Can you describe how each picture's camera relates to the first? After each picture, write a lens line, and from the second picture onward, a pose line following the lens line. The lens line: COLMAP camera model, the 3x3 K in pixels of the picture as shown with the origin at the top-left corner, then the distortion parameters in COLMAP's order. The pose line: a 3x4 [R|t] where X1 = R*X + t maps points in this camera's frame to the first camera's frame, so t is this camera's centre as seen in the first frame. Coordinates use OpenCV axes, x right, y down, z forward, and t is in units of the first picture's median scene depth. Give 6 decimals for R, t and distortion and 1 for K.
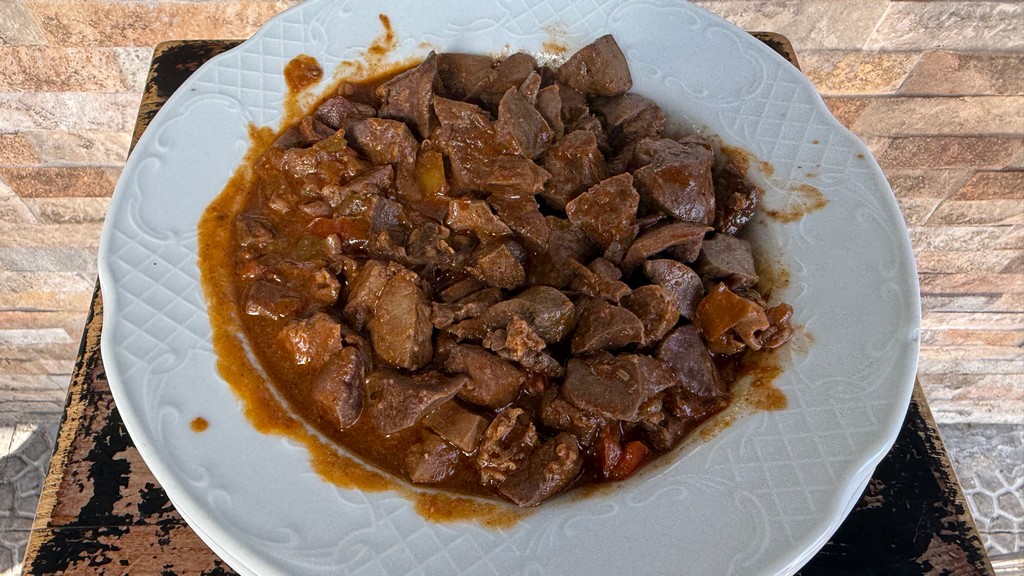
lens RADIAL K [[760.2, 0, 460.5], [0, 760.2, 287.9], [0, 0, 1]] dist [0.001332, 0.004158]
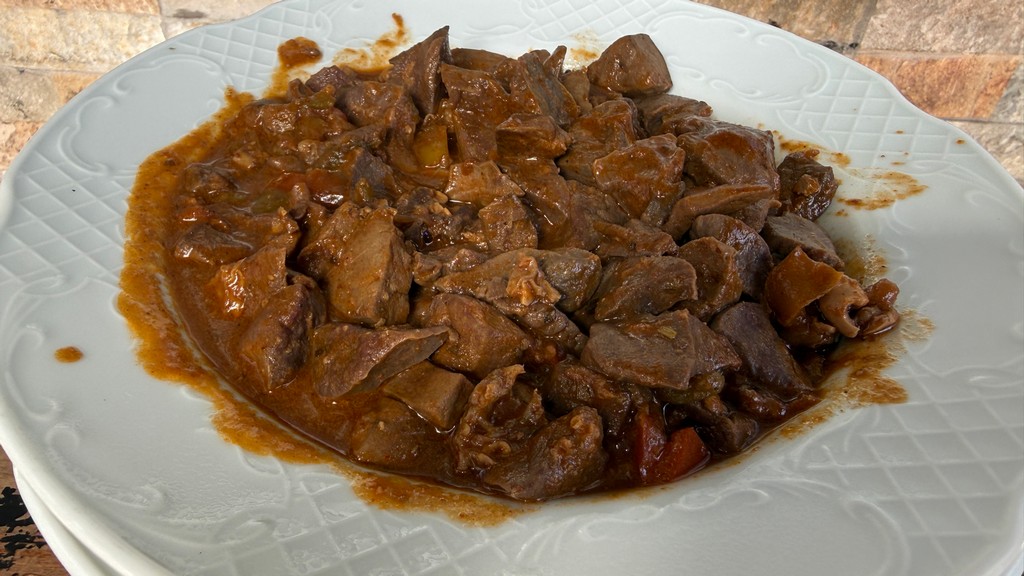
lens RADIAL K [[760.2, 0, 460.5], [0, 760.2, 287.9], [0, 0, 1]] dist [0.001332, 0.004158]
pose [[0.997185, 0.058023, -0.047494, 0.046238], [-0.069080, 0.957230, -0.280960, 0.256537], [0.029160, 0.283450, 0.958544, 0.268603]]
